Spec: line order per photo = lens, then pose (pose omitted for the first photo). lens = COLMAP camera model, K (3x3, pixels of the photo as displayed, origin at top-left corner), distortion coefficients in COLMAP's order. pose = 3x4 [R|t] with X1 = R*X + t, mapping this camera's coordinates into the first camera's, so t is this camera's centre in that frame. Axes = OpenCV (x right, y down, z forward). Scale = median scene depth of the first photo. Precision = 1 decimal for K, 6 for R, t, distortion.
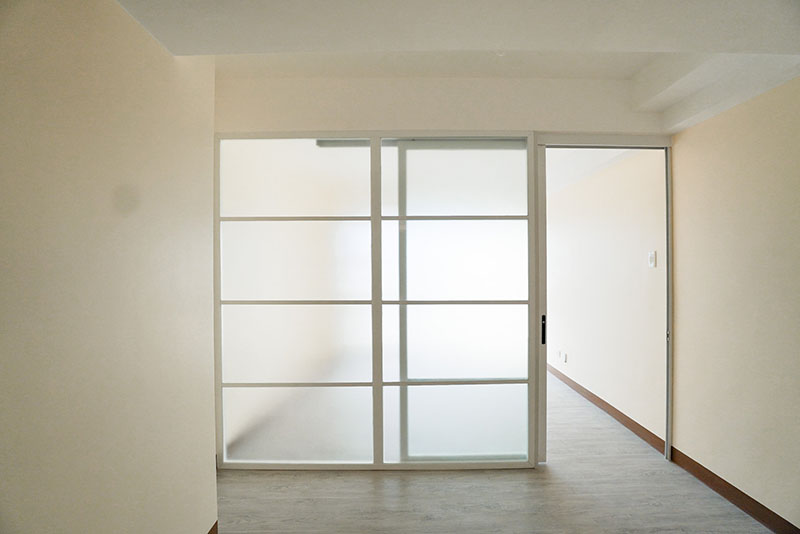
lens RADIAL K [[424.7, 0, 400.0], [0, 424.7, 267.0], [0, 0, 1]] dist [-0.028759, 0.001209]
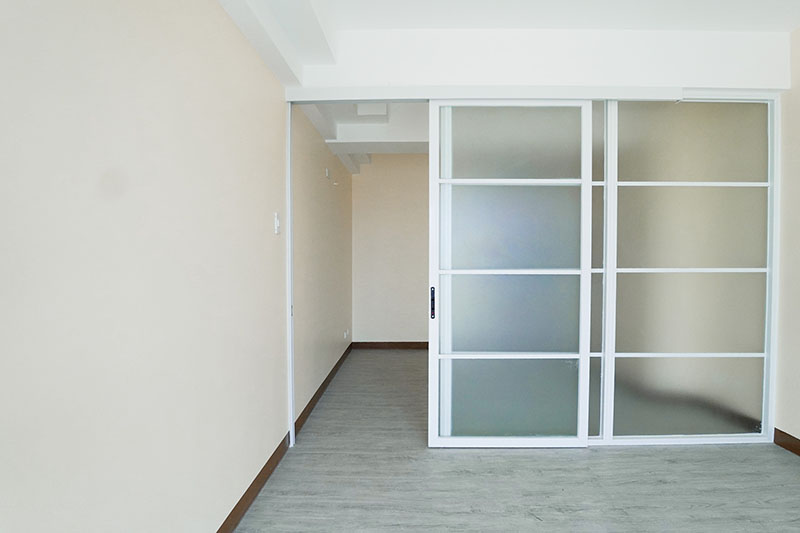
lens RADIAL K [[424.7, 0, 400.0], [0, 424.7, 266.5], [0, 0, 1]] dist [-0.028759, 0.001209]
pose [[-0.999341, 0.003094, 0.036170, 0.397939], [0.003872, 0.999763, 0.021446, 0.055199], [-0.036095, 0.021572, -0.999116, 2.037514]]
